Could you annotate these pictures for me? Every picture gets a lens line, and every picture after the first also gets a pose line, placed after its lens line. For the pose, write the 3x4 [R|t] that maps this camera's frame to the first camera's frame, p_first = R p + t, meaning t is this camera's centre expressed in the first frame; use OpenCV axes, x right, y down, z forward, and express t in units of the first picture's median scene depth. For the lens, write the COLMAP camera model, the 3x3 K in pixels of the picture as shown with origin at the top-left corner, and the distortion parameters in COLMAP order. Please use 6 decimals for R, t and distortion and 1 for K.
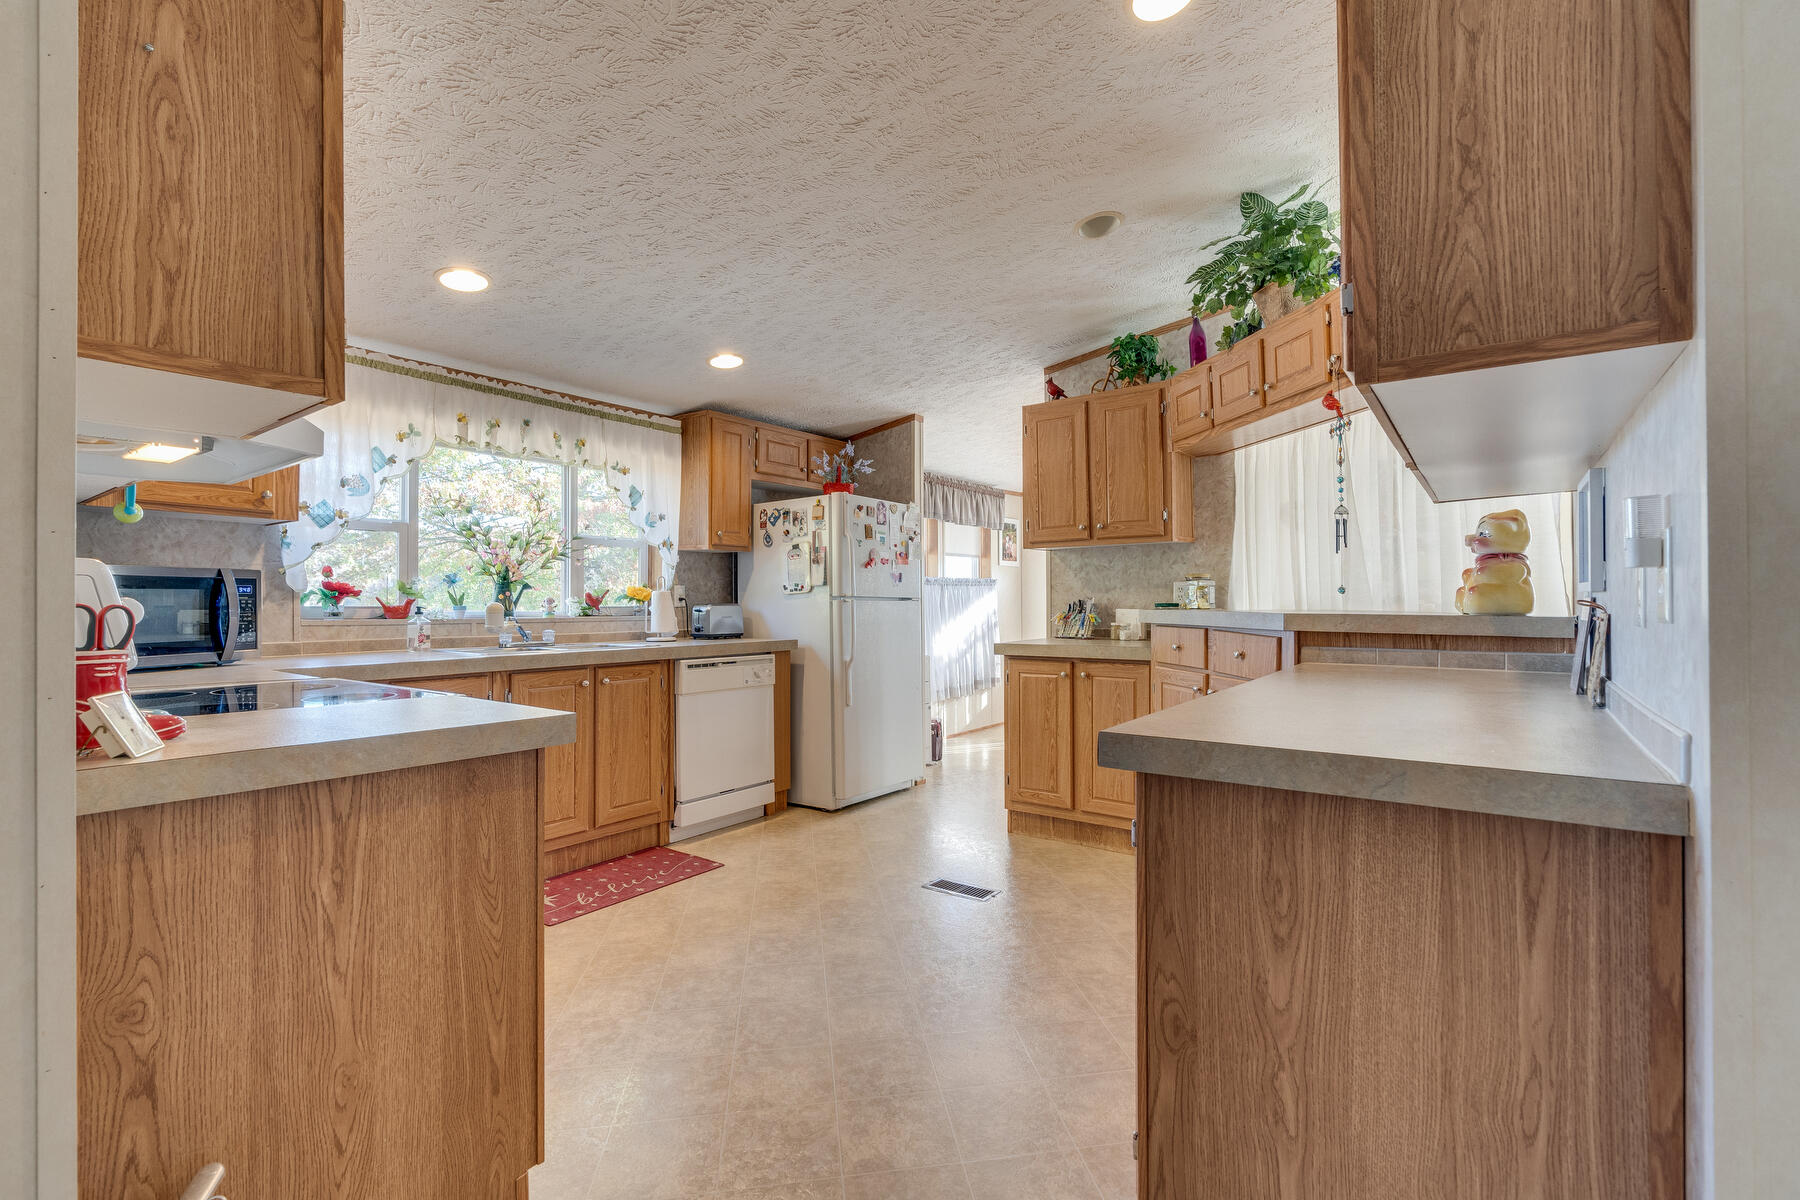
lens RADIAL K [[813.2, 0, 898.7], [0, 813.2, 600.4], [0, 0, 1]] dist [-0.004346, 0.001512]
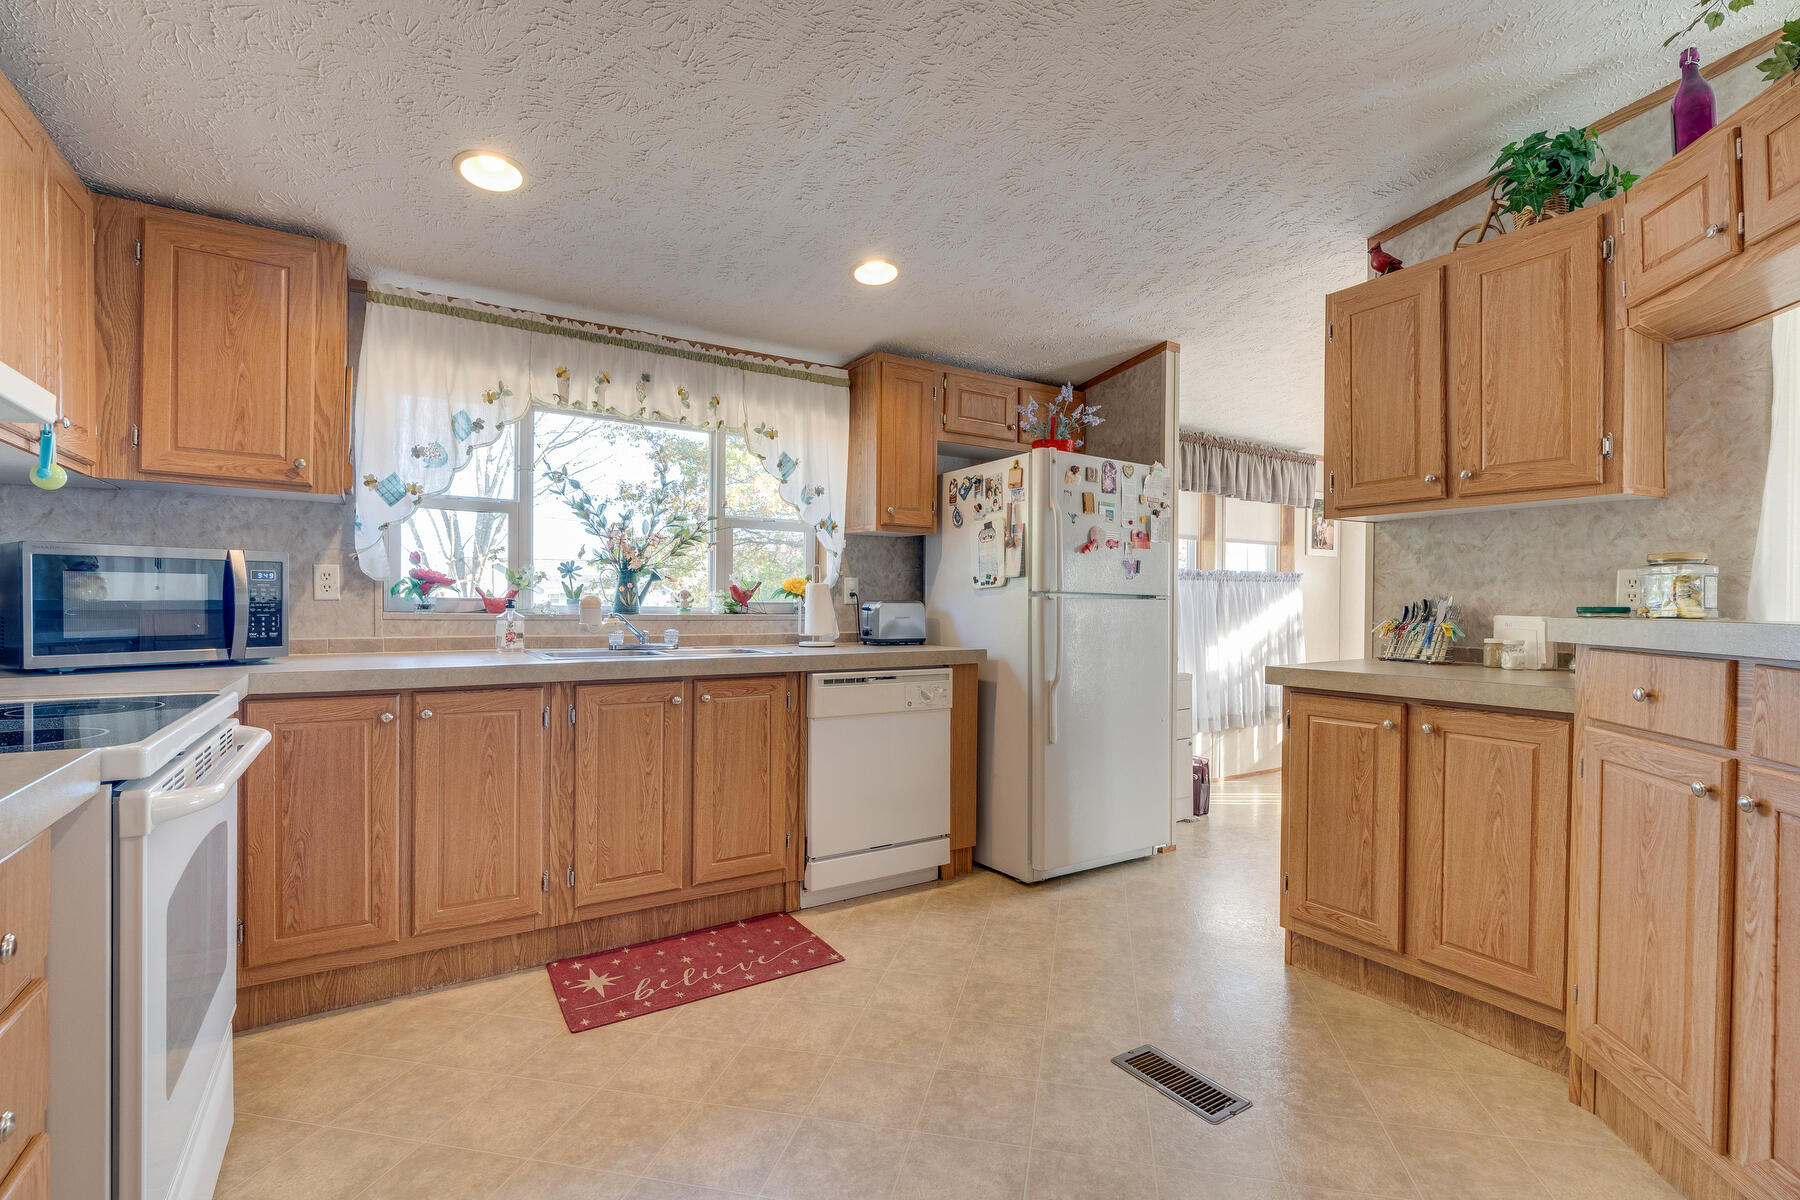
lens RADIAL K [[813.2, 0, 899.1], [0, 813.2, 611.1], [0, 0, 1]] dist [-0.004346, 0.001512]
pose [[0.934211, 0.014750, -0.356415, 0.076046], [-0.010188, 0.999840, 0.014673, 0.003171], [0.356574, -0.010077, 0.934213, 0.307911]]
